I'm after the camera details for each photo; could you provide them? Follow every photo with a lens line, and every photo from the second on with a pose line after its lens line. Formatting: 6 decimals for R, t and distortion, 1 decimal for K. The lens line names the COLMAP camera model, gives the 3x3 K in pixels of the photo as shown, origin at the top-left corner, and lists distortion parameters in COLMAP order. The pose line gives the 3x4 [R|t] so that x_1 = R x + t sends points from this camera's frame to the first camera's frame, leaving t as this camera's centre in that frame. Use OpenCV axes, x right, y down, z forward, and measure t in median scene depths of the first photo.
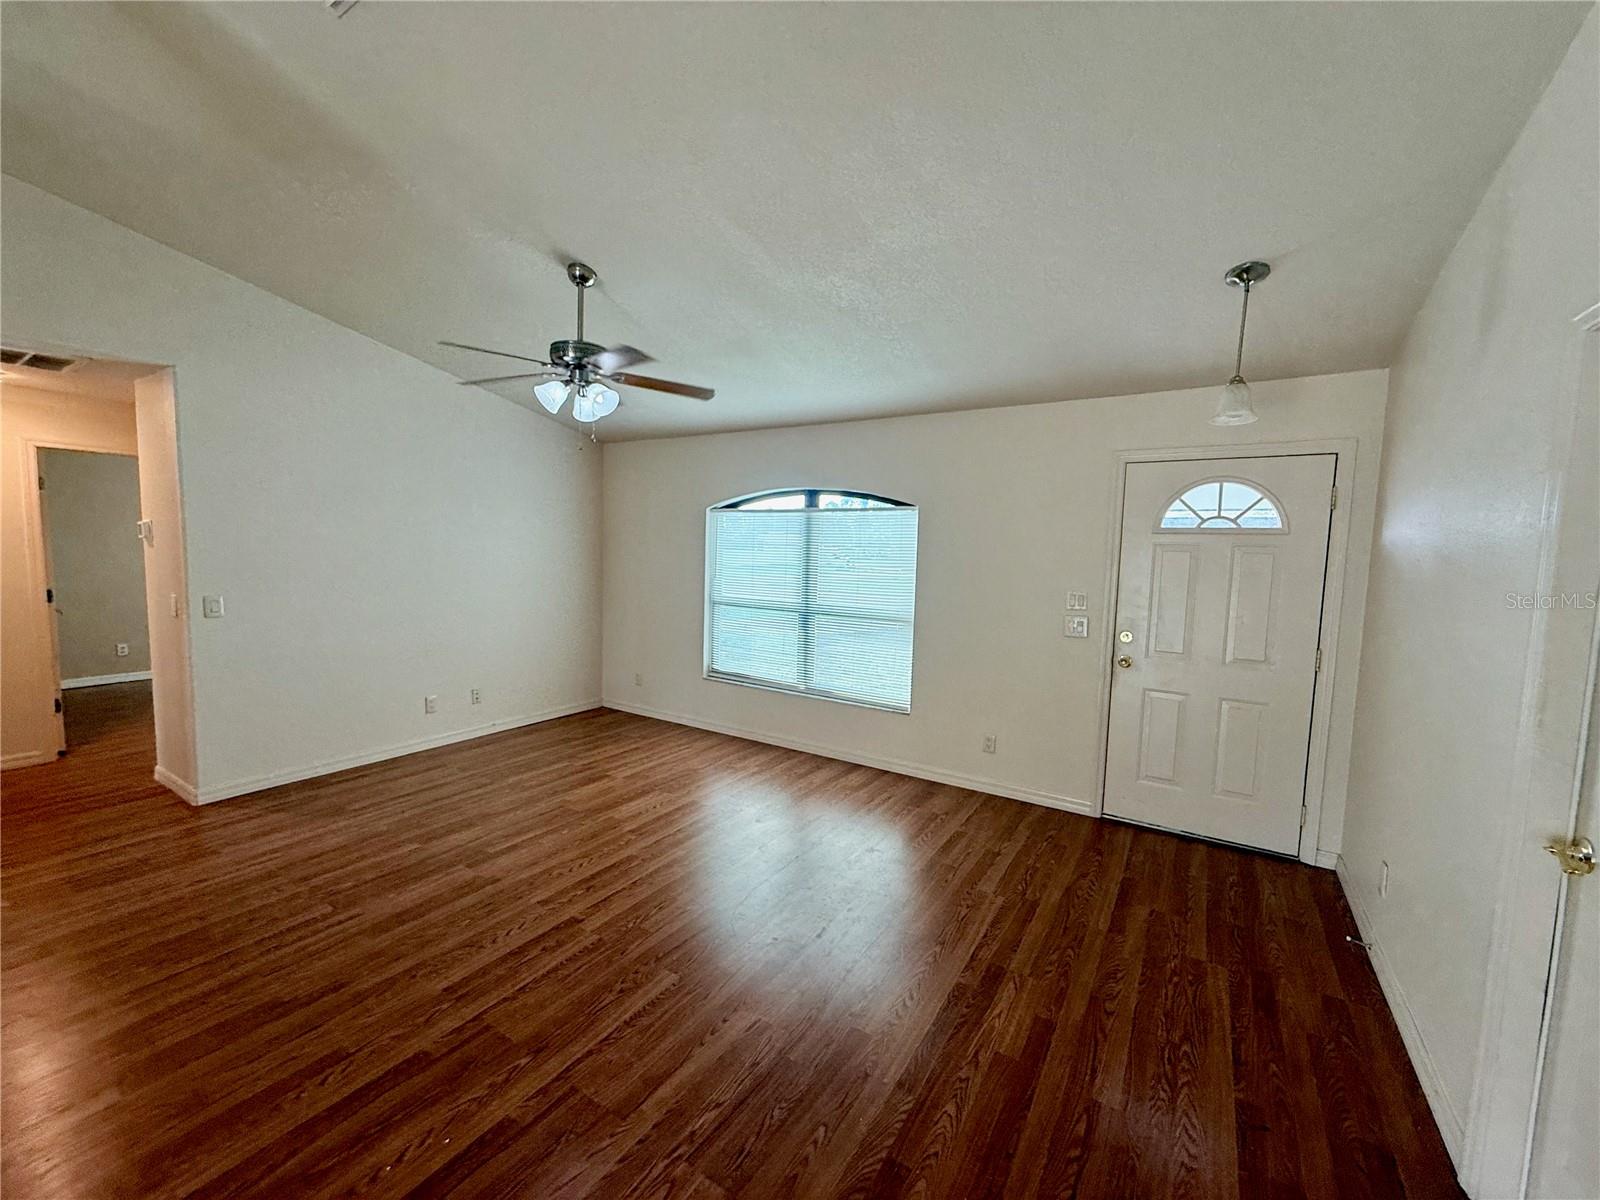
lens RADIAL K [[640.7, 0, 798.3], [0, 640.7, 593.9], [0, 0, 1]] dist [-0.003156, -0.000375]
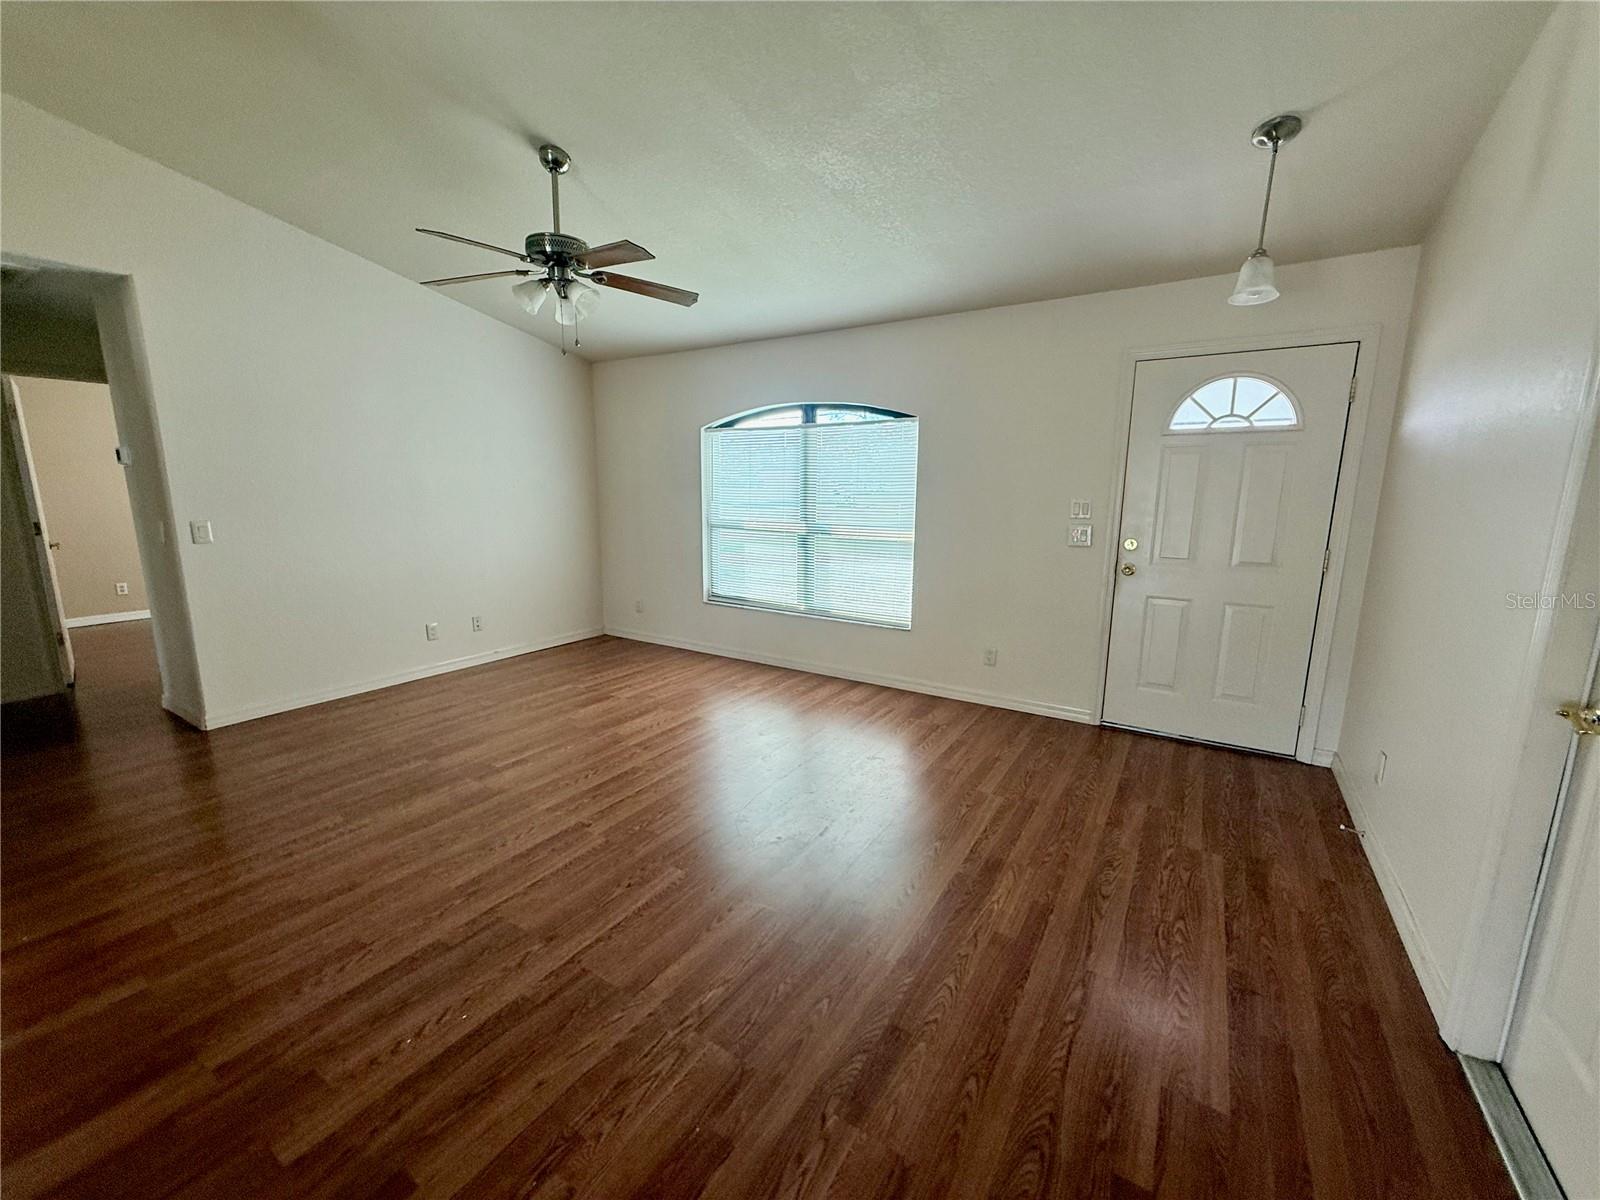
lens RADIAL K [[640.7, 0, 798.3], [0, 640.7, 593.9], [0, 0, 1]] dist [-0.003156, -0.000375]
pose [[0.999804, -0.019559, -0.003059, 0.004454], [0.019764, 0.995086, 0.097021, 0.042793], [0.001146, -0.097062, 0.995278, 0.017149]]
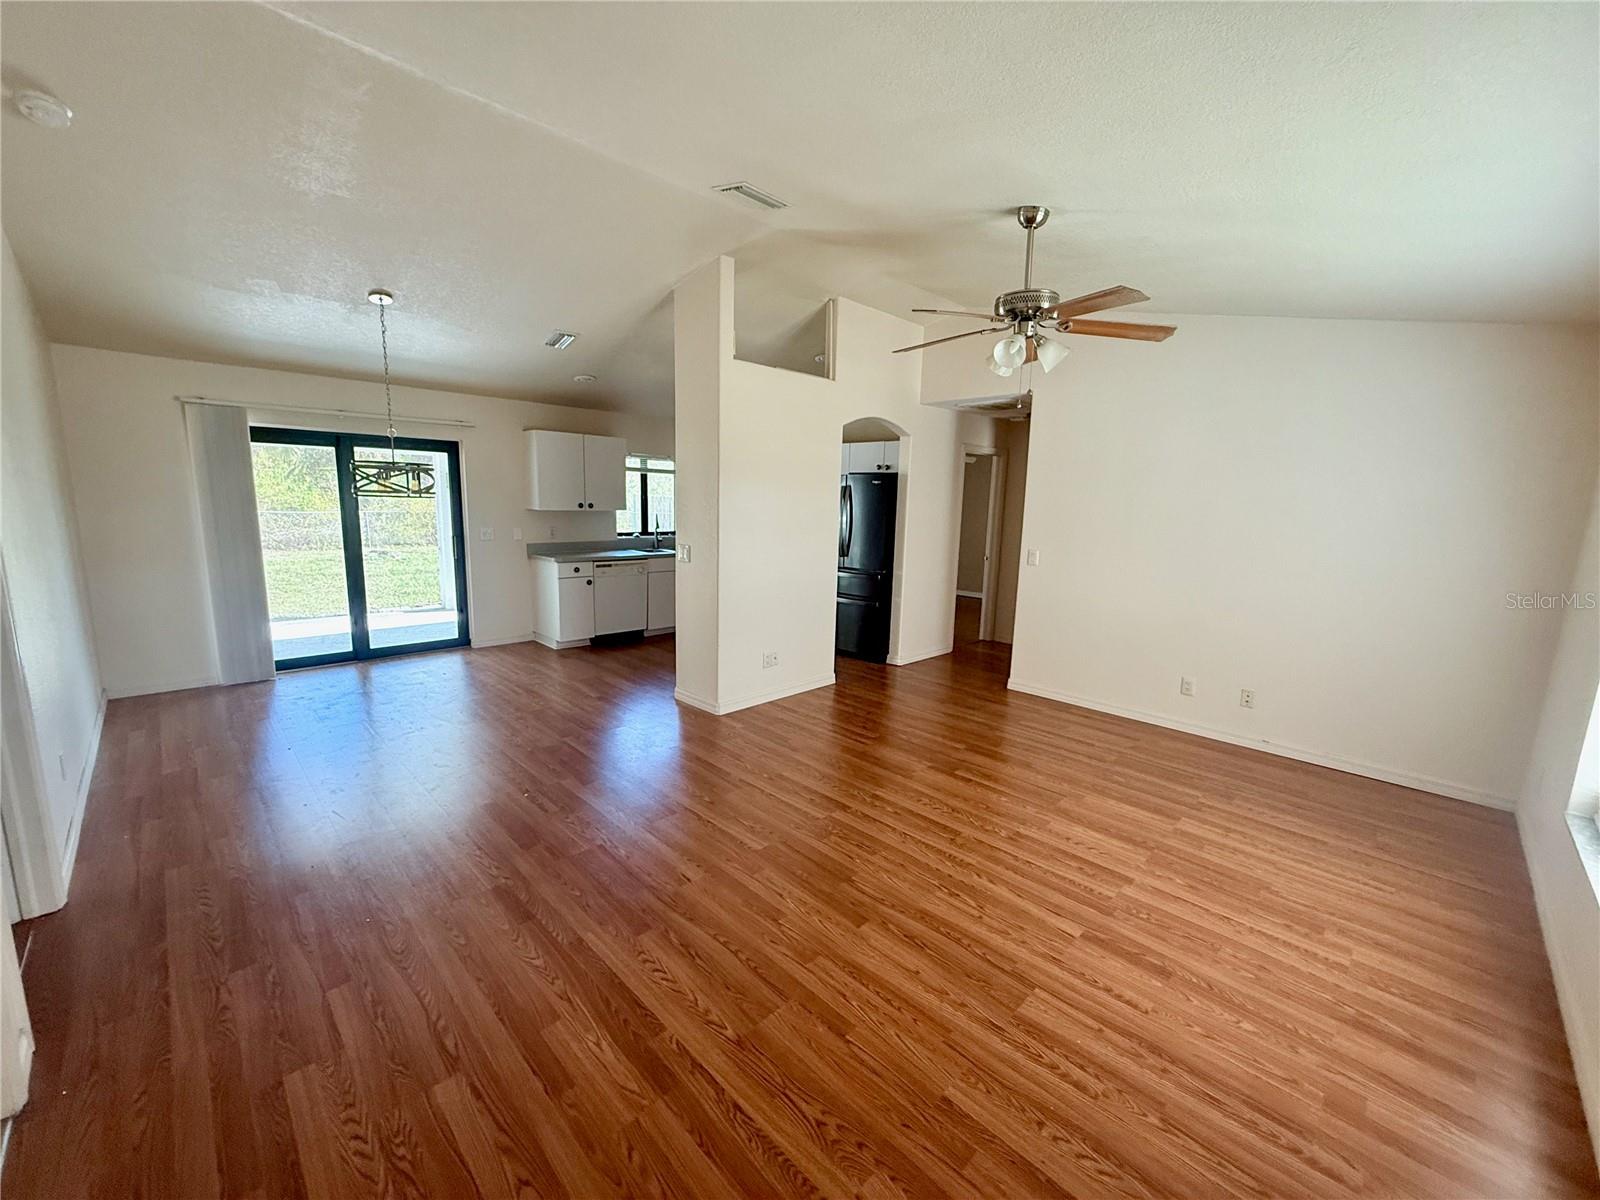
lens RADIAL K [[640.7, 0, 798.3], [0, 640.7, 593.9], [0, 0, 1]] dist [-0.003156, -0.000375]
pose [[-0.217525, 0.117383, -0.968971, 0.688397], [-0.104786, 0.984196, 0.142751, -0.056813], [0.970414, 0.132587, -0.201787, 0.918984]]
